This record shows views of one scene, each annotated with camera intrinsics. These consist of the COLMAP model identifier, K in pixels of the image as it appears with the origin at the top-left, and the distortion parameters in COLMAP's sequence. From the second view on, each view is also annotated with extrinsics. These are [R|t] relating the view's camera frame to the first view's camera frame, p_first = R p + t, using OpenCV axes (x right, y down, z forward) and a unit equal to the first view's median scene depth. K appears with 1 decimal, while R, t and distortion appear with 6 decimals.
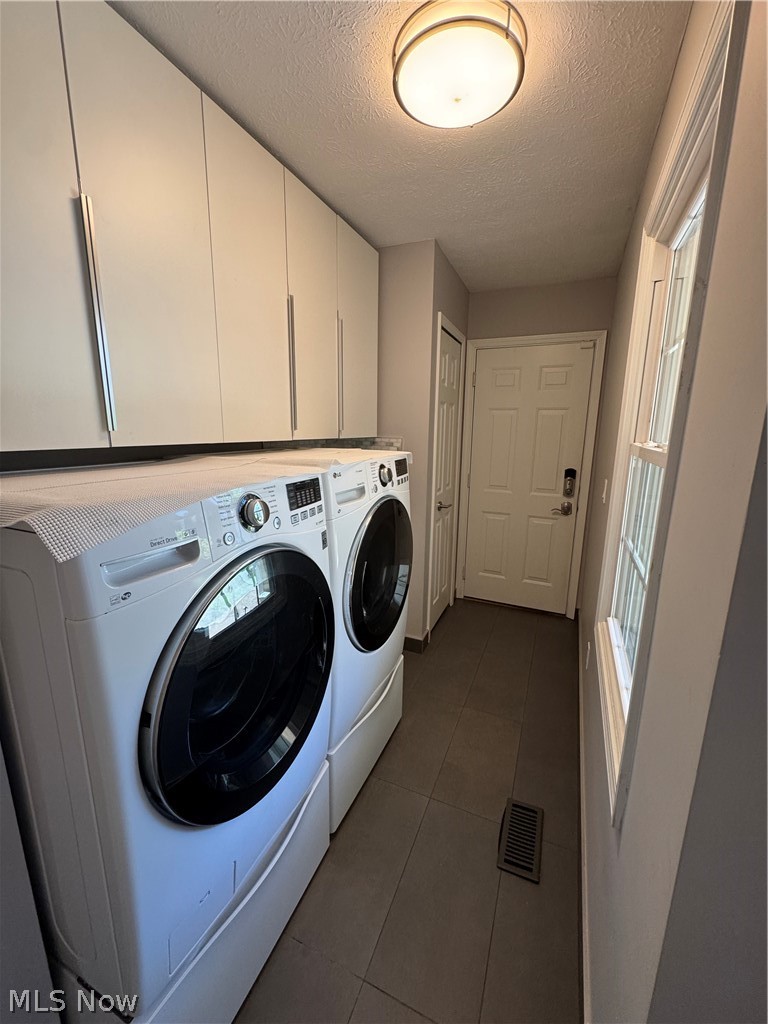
lens RADIAL K [[408.0, 0, 384.0], [0, 408.0, 512.0], [0, 0, 1]] dist [0.000791, 0.000589]
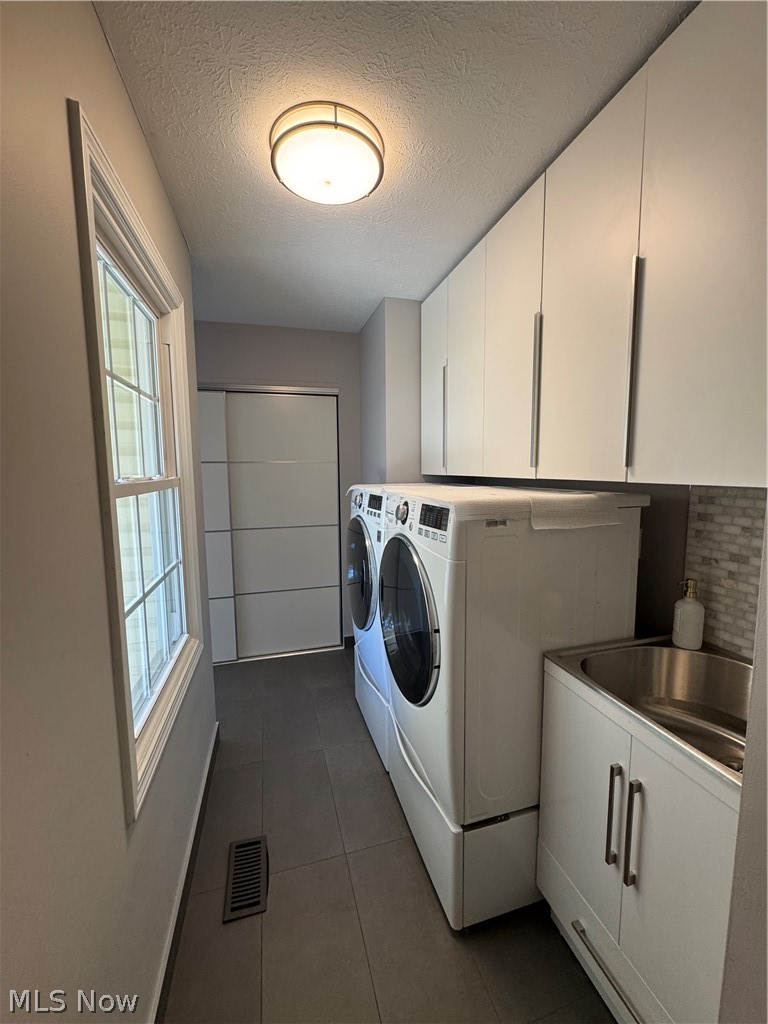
lens RADIAL K [[414.0, 0, 383.8], [0, 414.0, 522.6], [0, 0, 1]] dist [0.000270, 0.000099]
pose [[-0.773806, 0.071252, -0.629402, 0.642001], [-0.134413, 0.952553, 0.273086, -0.321011], [0.618997, 0.295916, -0.727514, 1.661036]]
